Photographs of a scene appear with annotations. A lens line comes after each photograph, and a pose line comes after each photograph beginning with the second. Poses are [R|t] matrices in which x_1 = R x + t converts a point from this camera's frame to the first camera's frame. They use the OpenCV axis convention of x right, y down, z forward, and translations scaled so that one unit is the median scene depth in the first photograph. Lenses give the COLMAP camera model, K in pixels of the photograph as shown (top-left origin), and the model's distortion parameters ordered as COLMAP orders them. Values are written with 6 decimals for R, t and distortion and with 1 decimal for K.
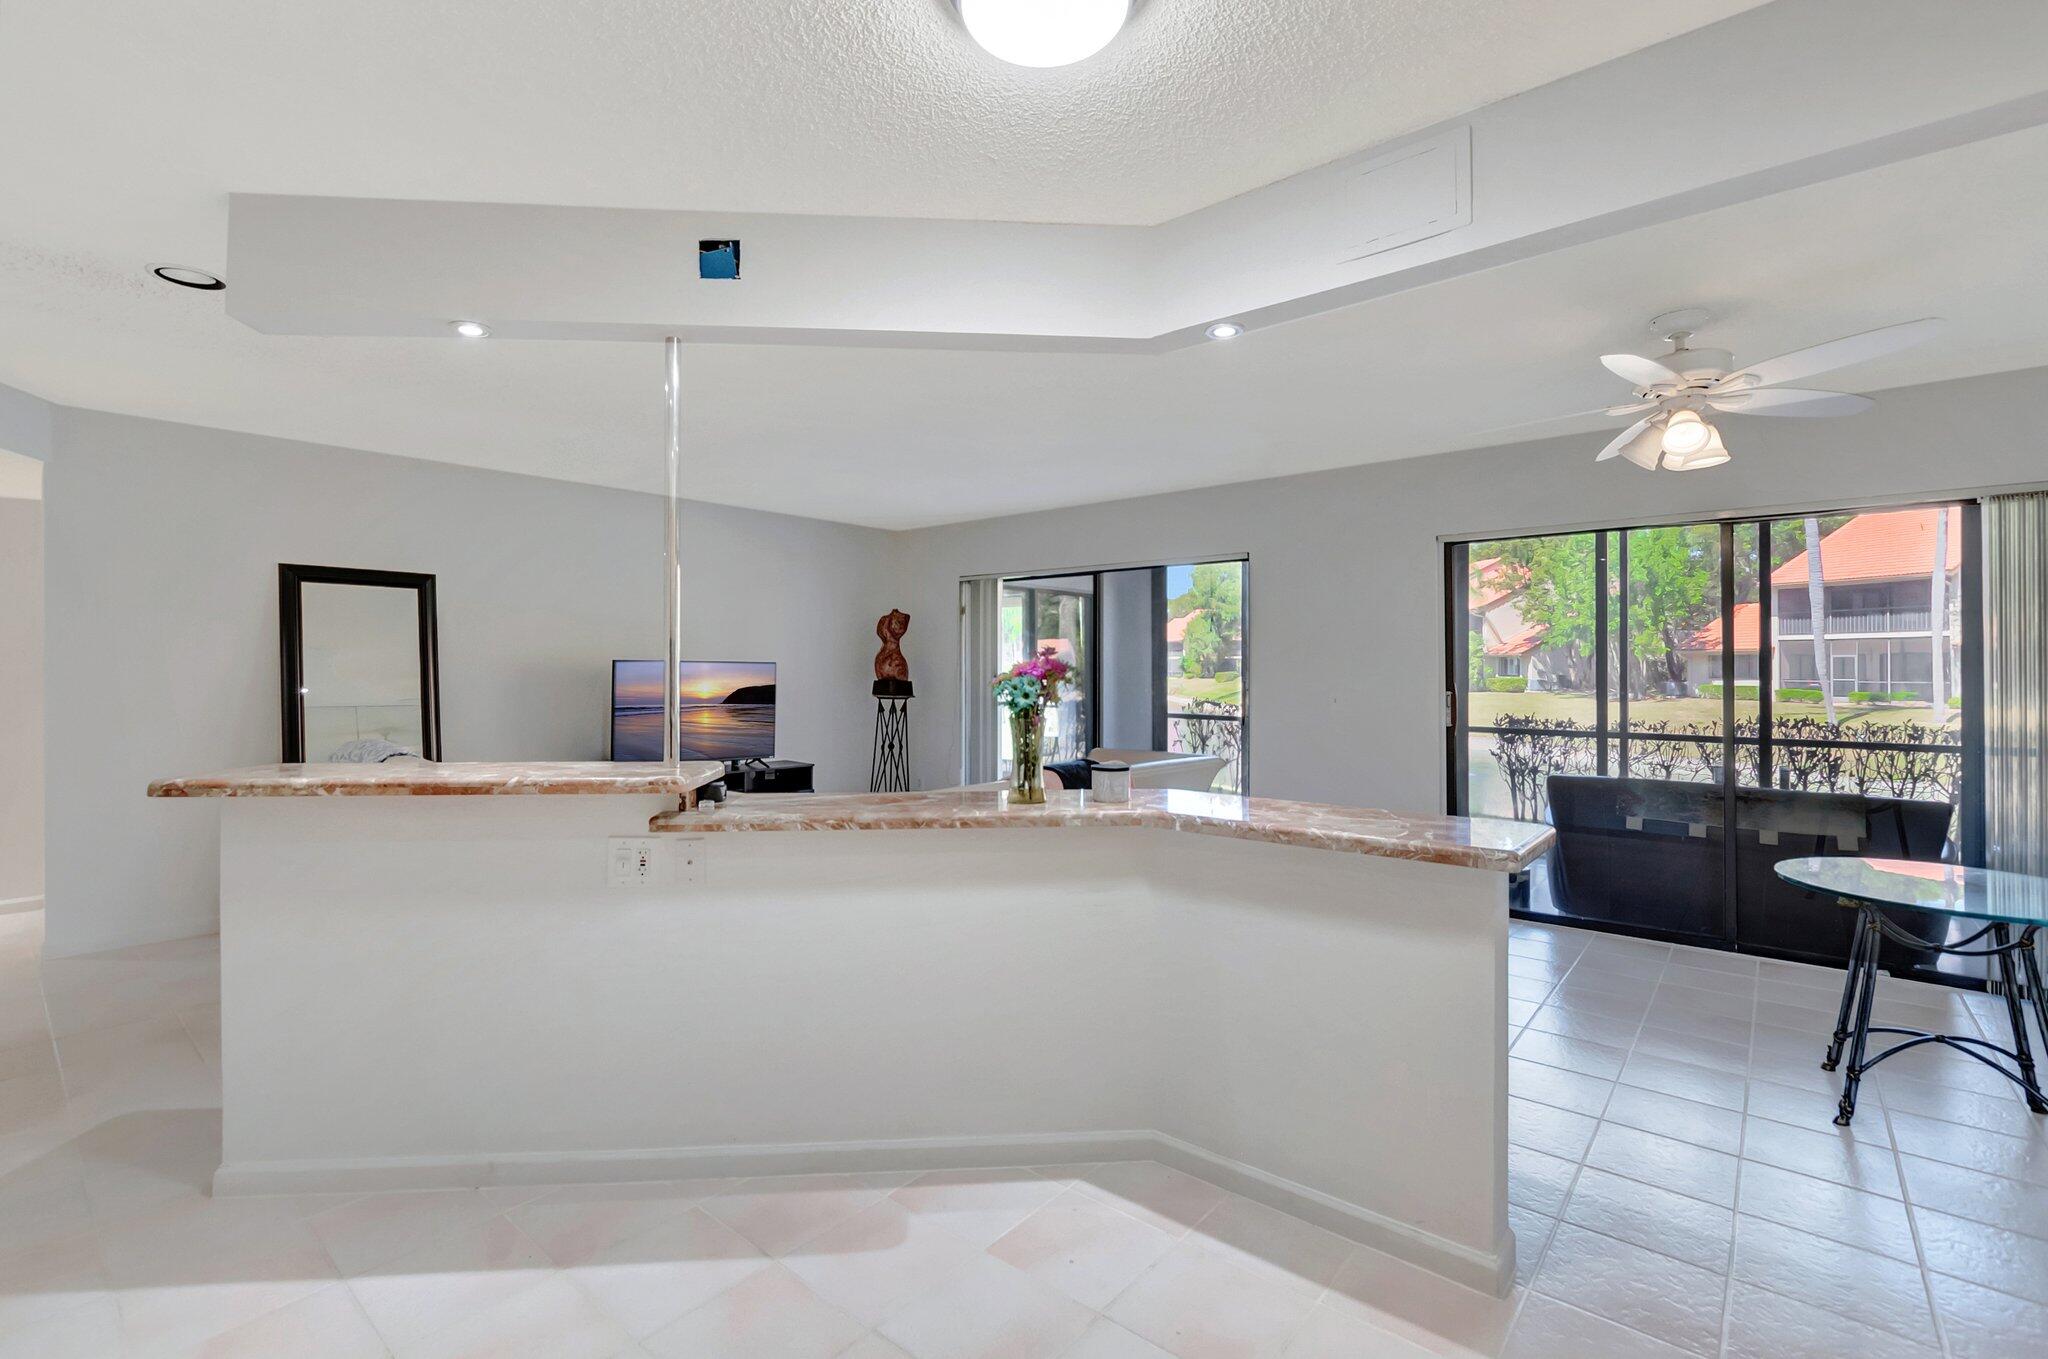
lens RADIAL K [[910.3, 0, 1024.8], [0, 910.3, 659.4], [0, 0, 1]] dist [-0.001100, 0.001029]
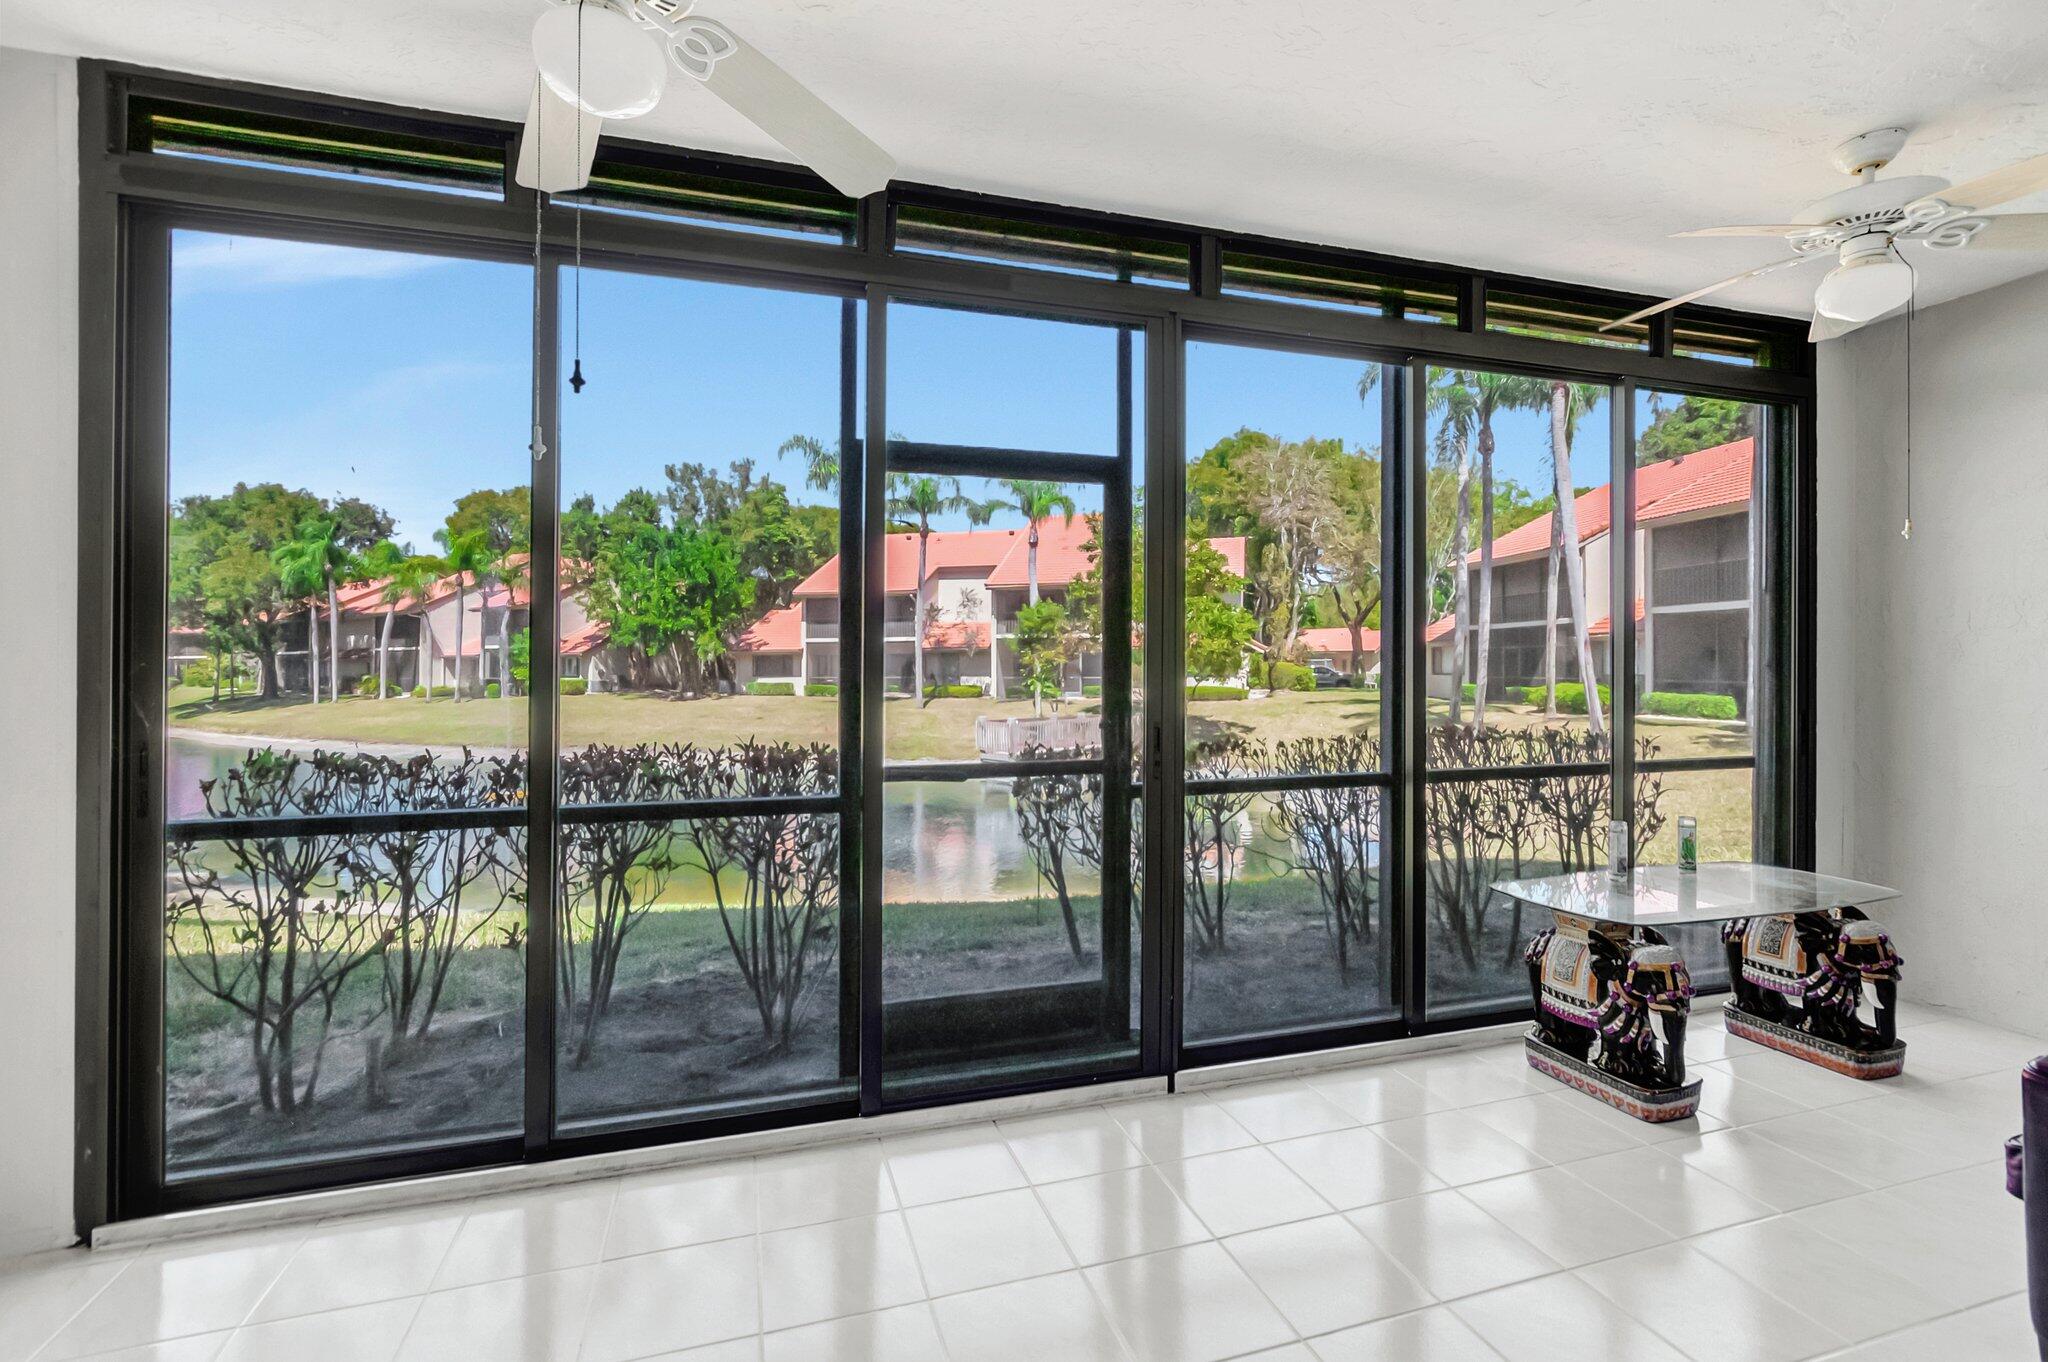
lens RADIAL K [[908.3, 0, 1016.4], [0, 908.3, 675.8], [0, 0, 1]] dist [-0.007079, -0.000481]
pose [[0.553333, -0.010437, 0.832895, 0.109213], [-0.002733, 0.999893, 0.014345, 0.019835], [-0.832956, -0.010214, 0.553245, 0.898487]]
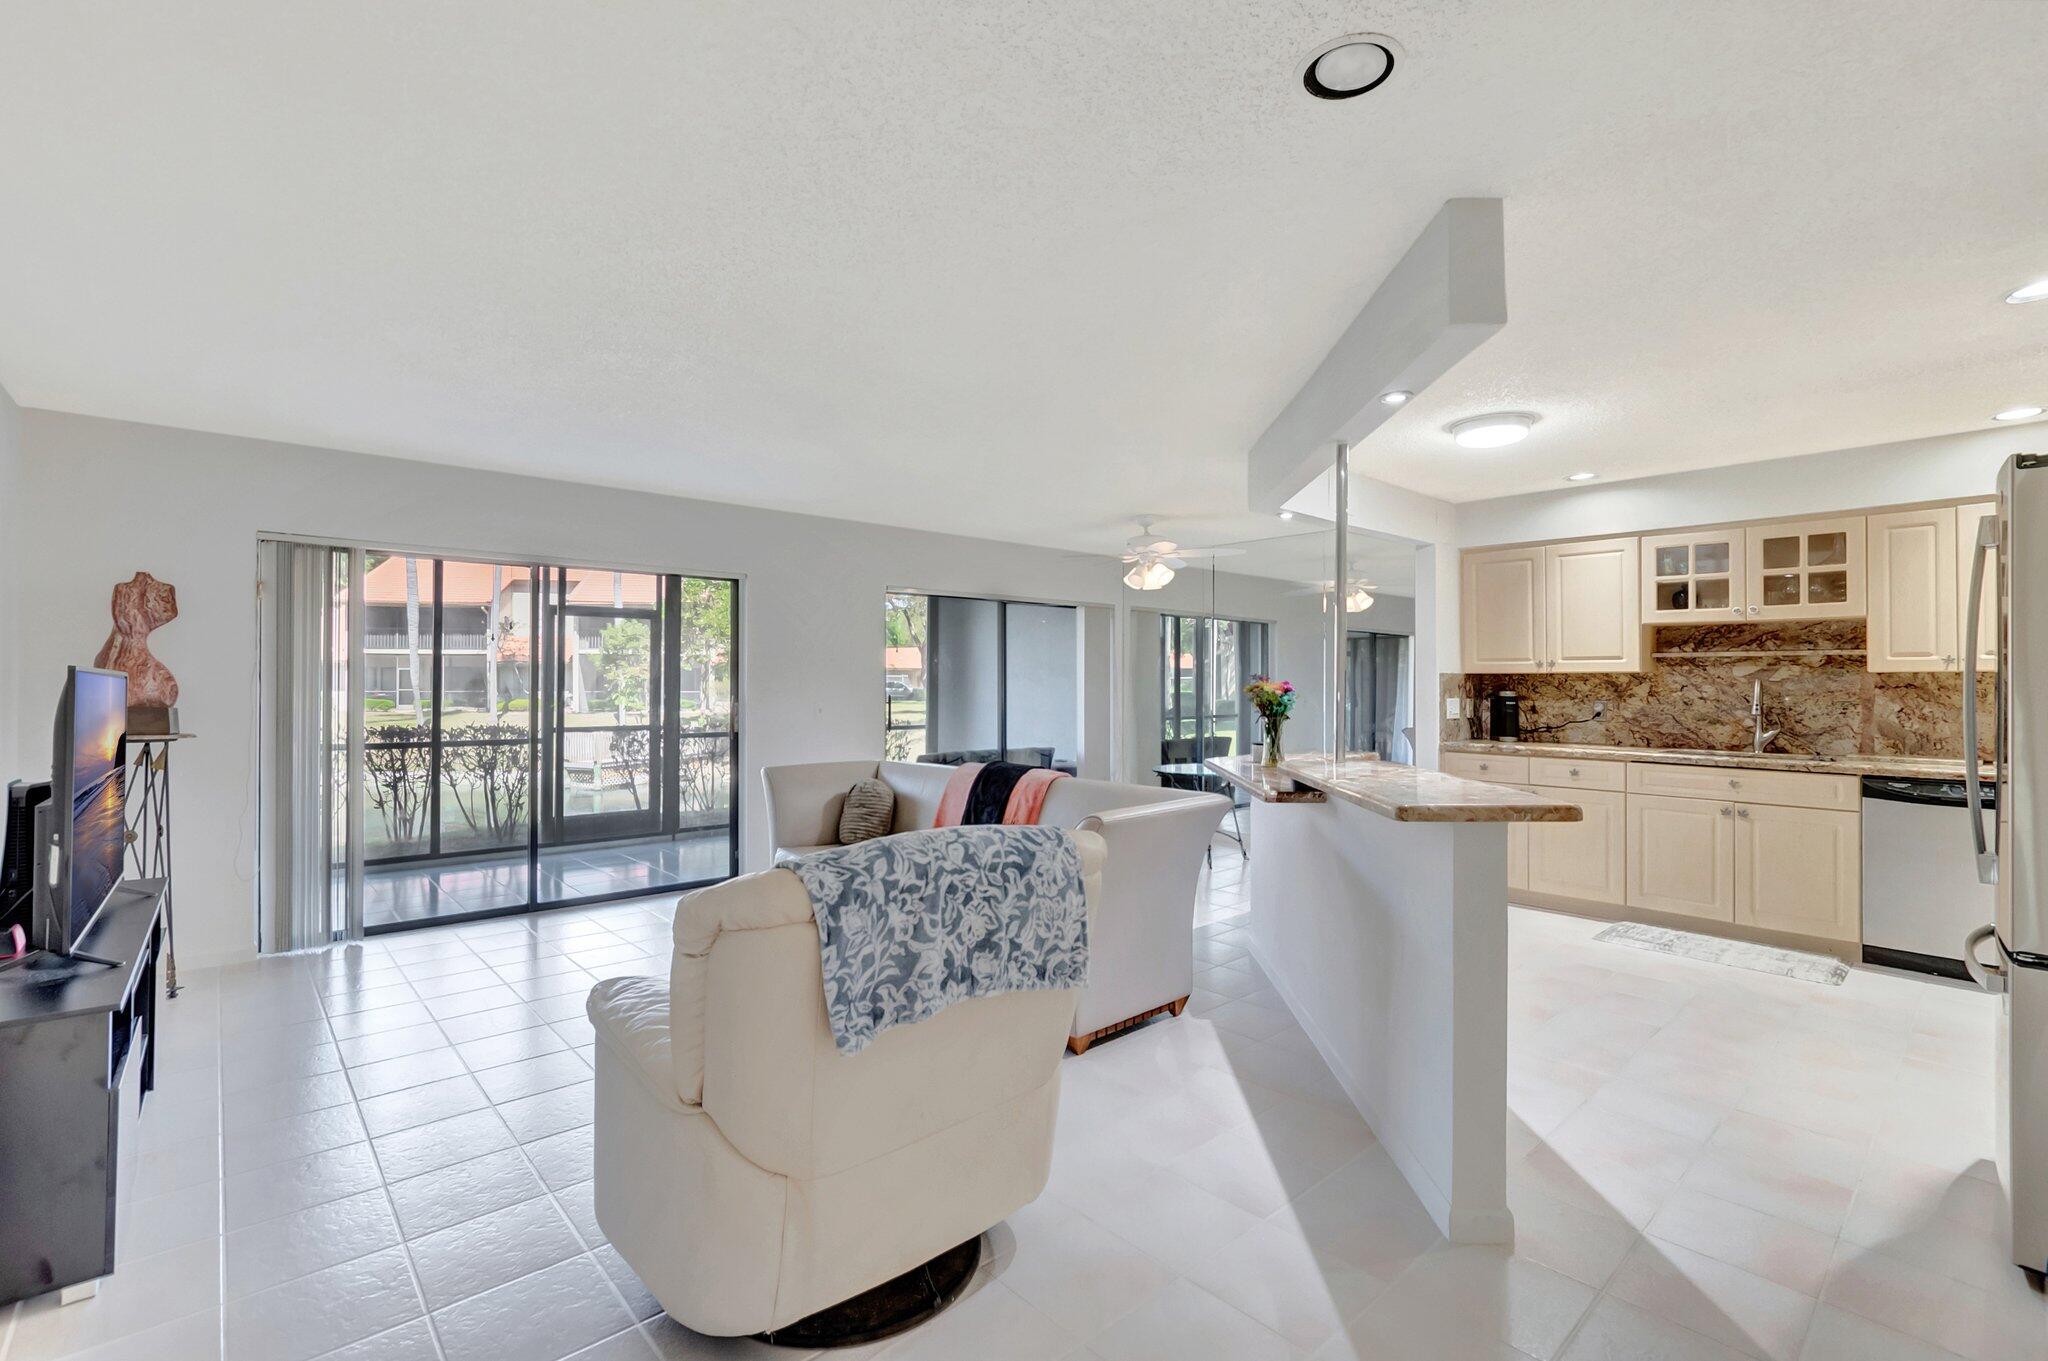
lens RADIAL K [[908.3, 0, 1016.4], [0, 908.3, 675.3], [0, 0, 1]] dist [-0.007079, -0.000481]
pose [[0.152414, 0.005263, 0.988303, -0.613258], [-0.009641, 0.999946, -0.003838, 0.001575], [-0.988270, -0.008943, 0.152457, 0.443044]]
